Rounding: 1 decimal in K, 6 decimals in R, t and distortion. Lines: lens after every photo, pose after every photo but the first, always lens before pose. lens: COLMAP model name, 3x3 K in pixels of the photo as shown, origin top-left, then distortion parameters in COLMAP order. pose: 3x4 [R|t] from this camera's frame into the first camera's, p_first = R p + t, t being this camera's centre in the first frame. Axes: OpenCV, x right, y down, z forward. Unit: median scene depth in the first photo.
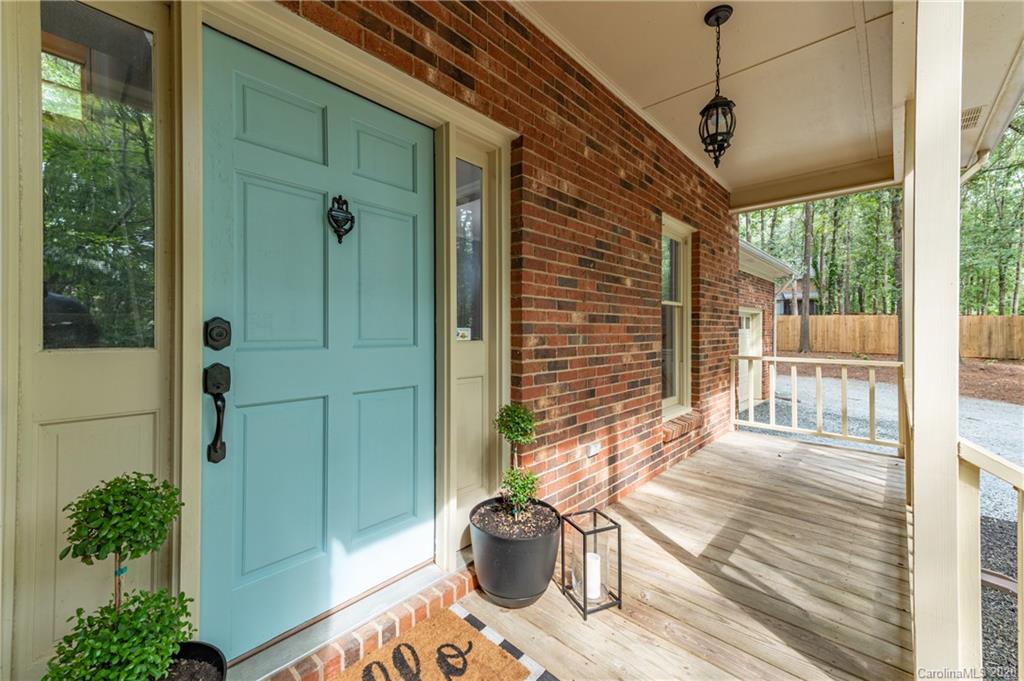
lens RADIAL K [[409.2, 0, 507.4], [0, 409.2, 331.2], [0, 0, 1]] dist [0.001721, 0.000046]
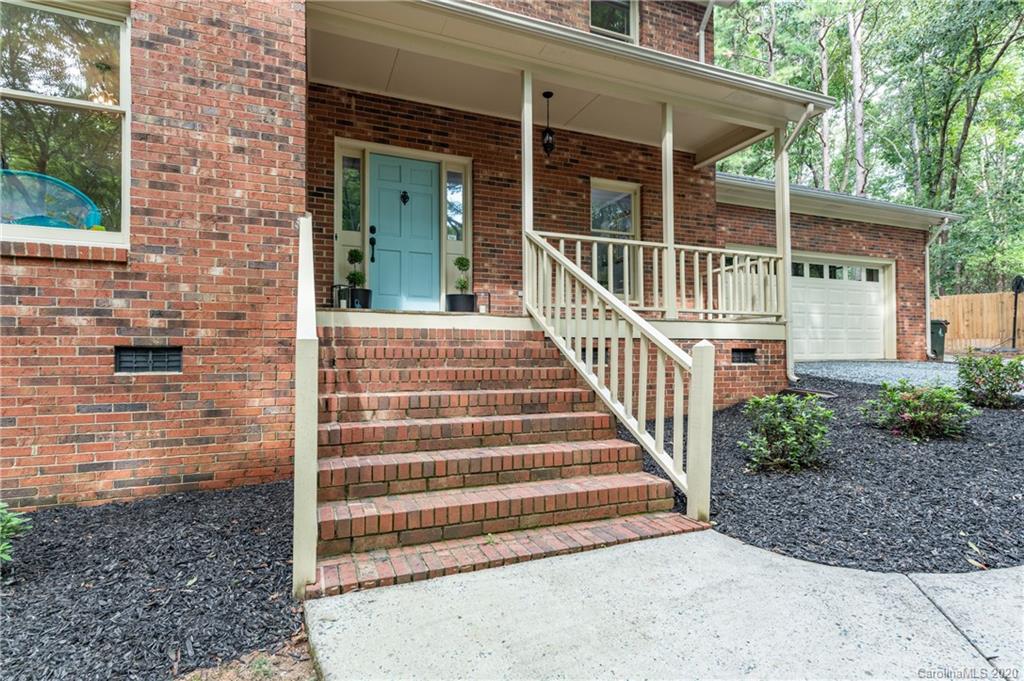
lens RADIAL K [[523.9, 0, 513.8], [0, 523.9, 344.0], [0, 0, 1]] dist [0.003042, 0.000295]
pose [[0.915347, -0.013935, -0.402424, 1.431720], [0.004652, 0.999700, -0.024035, 0.695227], [0.402638, 0.020129, 0.915138, -1.710741]]
